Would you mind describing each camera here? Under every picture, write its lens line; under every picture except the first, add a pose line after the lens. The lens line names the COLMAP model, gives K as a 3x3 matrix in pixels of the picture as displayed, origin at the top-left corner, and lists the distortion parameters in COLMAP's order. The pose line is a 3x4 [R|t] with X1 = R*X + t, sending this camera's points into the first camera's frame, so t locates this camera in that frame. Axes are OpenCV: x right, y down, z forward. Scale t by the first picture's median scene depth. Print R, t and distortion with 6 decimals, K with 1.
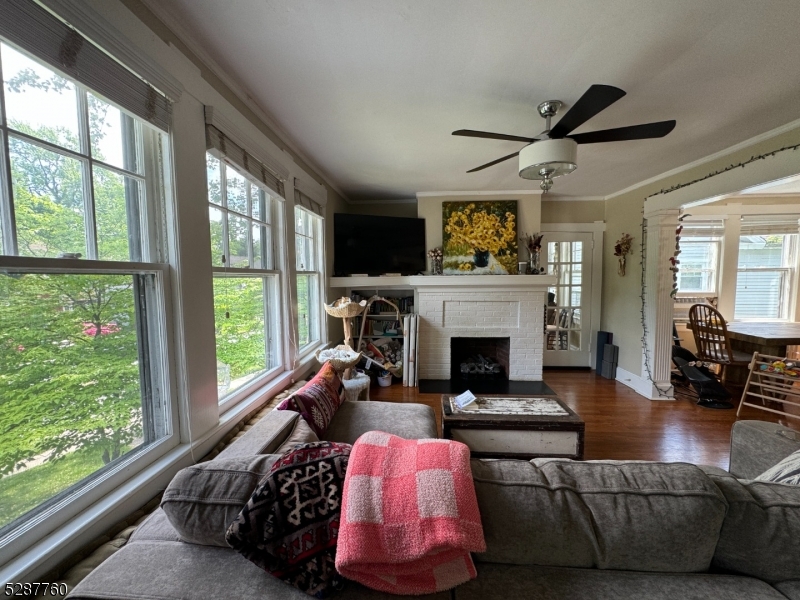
lens RADIAL K [[321.1, 0, 399.5], [0, 321.1, 298.3], [0, 0, 1]] dist [-0.000311, 0.000211]
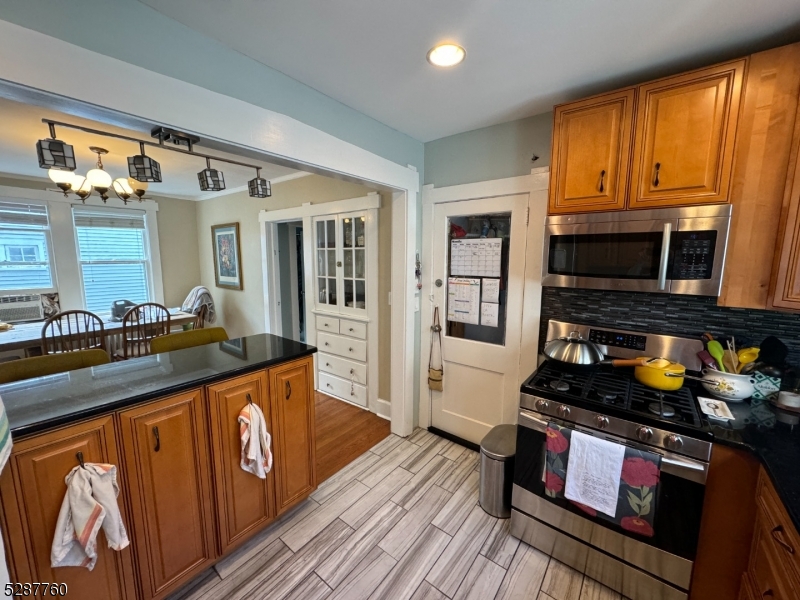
lens RADIAL K [[321.1, 0, 399.5], [0, 321.1, 298.3], [0, 0, 1]] dist [-0.000311, 0.000211]
pose [[0.559913, -0.102122, 0.822234, 0.857858], [0.048955, 0.994719, 0.090208, -0.024860], [-0.827104, -0.010256, 0.561956, -0.333930]]
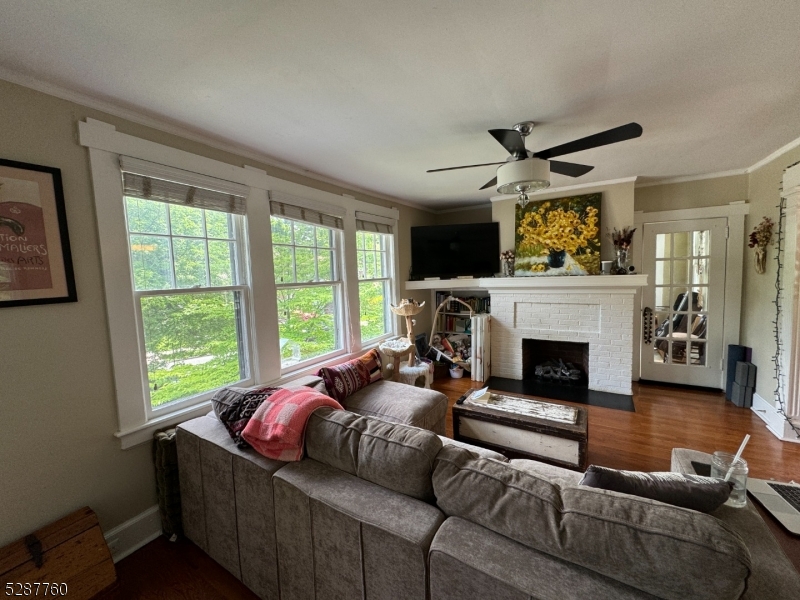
lens RADIAL K [[321.1, 0, 399.5], [0, 321.1, 298.3], [0, 0, 1]] dist [-0.000311, 0.000211]
pose [[0.882217, 0.013197, -0.470658, 0.295095], [-0.003973, 0.999780, 0.020587, -0.023765], [0.470826, -0.016292, 0.882075, -0.067659]]
